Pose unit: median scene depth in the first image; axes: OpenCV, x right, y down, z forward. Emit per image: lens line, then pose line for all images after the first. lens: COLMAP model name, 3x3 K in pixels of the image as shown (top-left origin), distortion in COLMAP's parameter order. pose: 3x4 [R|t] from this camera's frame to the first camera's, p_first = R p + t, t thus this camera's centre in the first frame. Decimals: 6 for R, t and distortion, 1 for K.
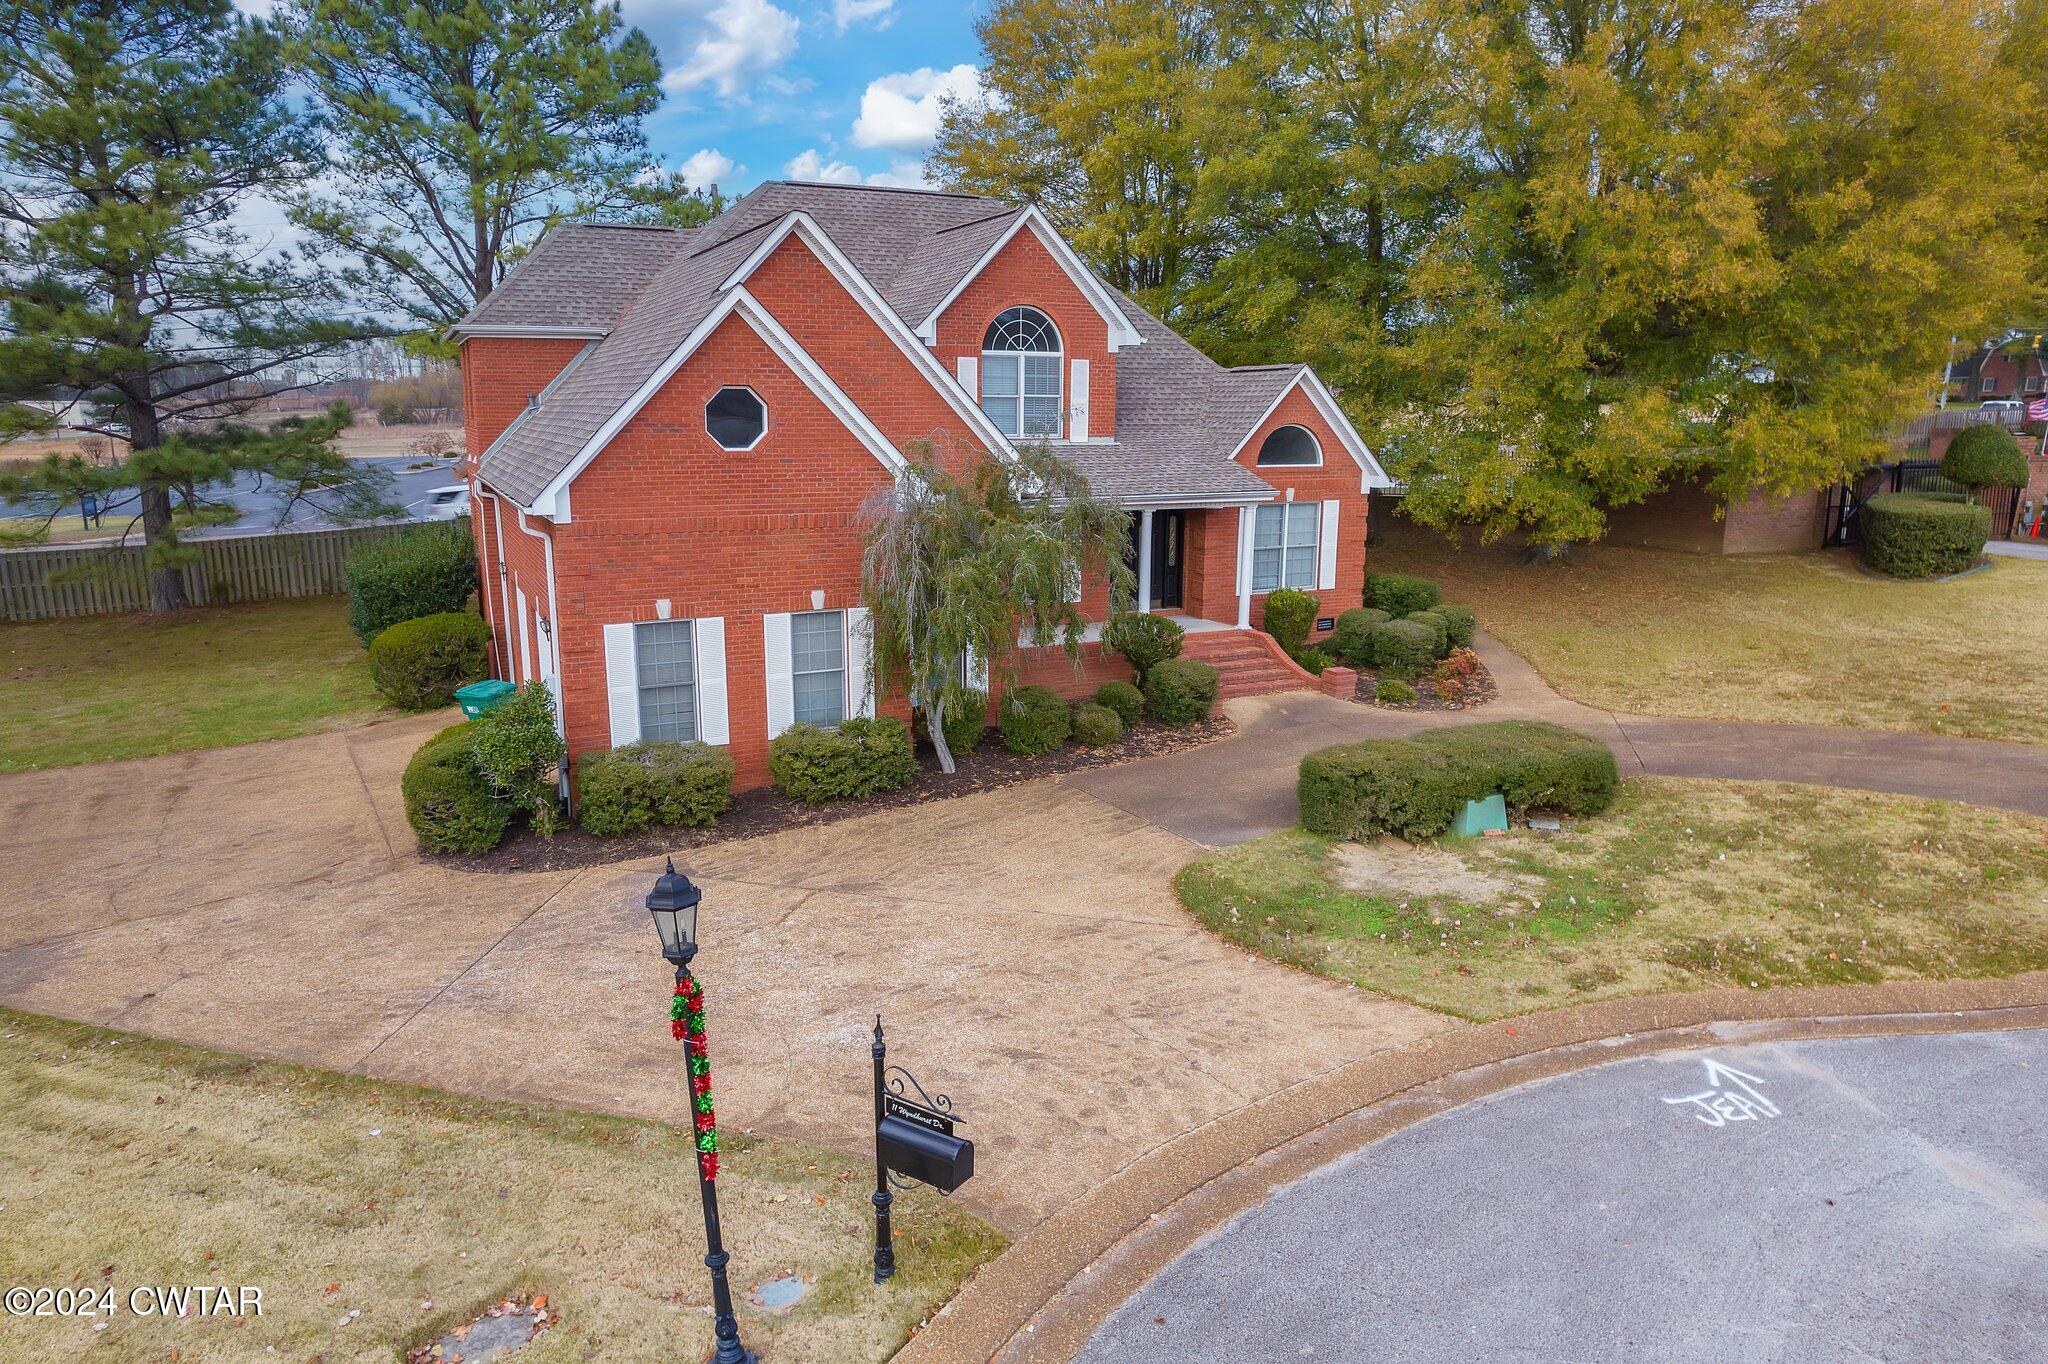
lens RADIAL K [[1328.1, 0, 1032.4], [0, 1328.1, 681.1], [0, 0, 1]] dist [-0.088272, 0.075524]
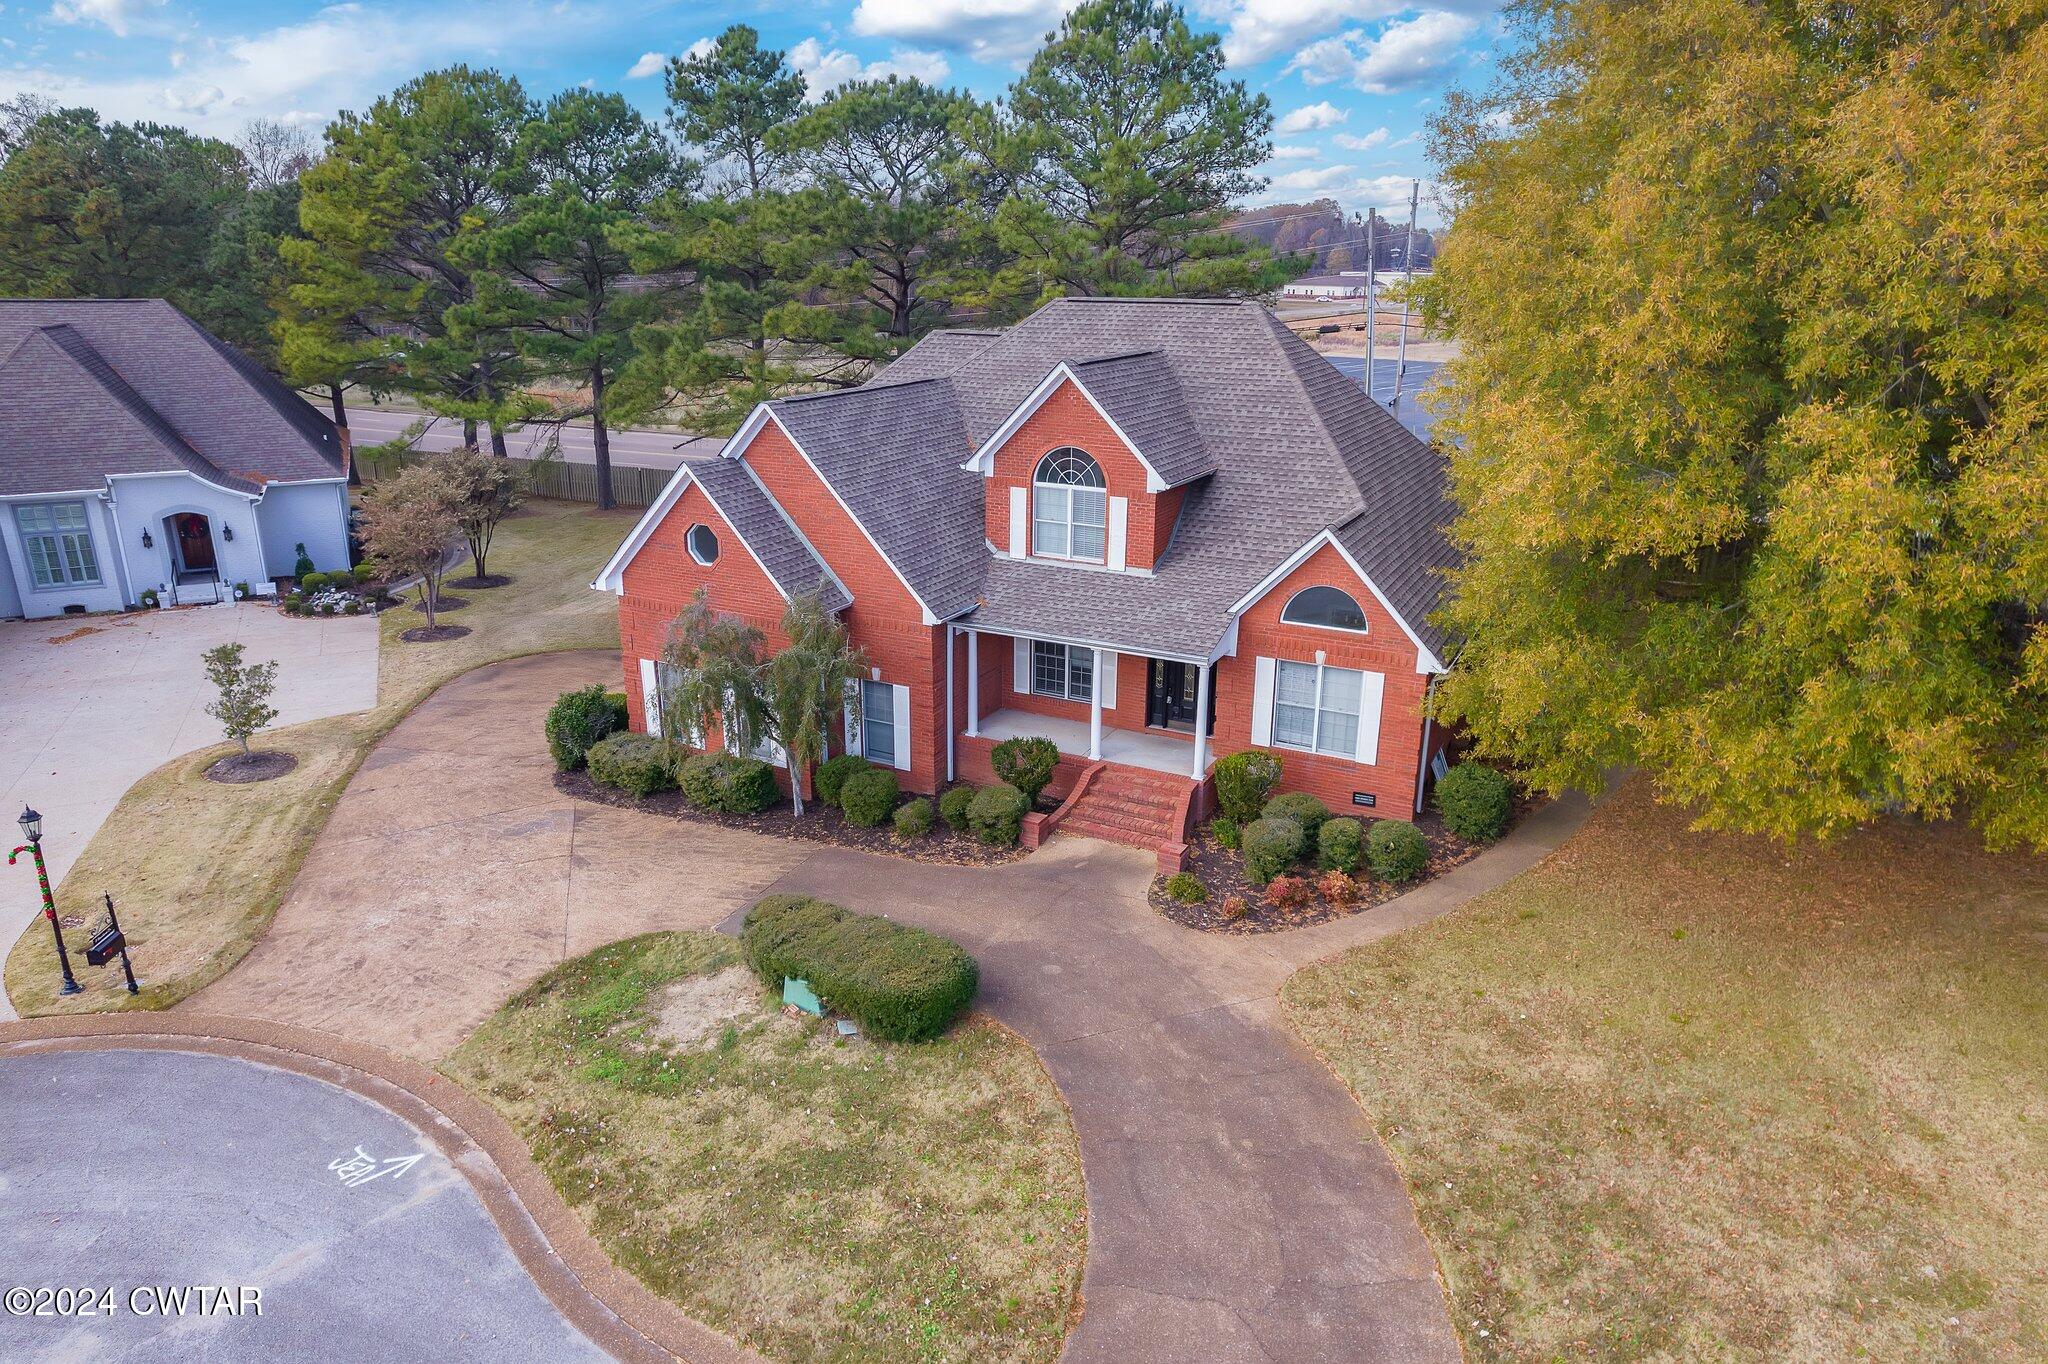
lens RADIAL K [[1328.1, 0, 1032.4], [0, 1328.1, 681.1], [0, 0, 1]] dist [-0.088272, 0.075524]
pose [[0.592237, 0.250521, -0.765829, 1.386235], [-0.171307, 0.967858, 0.184133, -0.455109], [0.787343, 0.022141, 0.616118, 0.434128]]
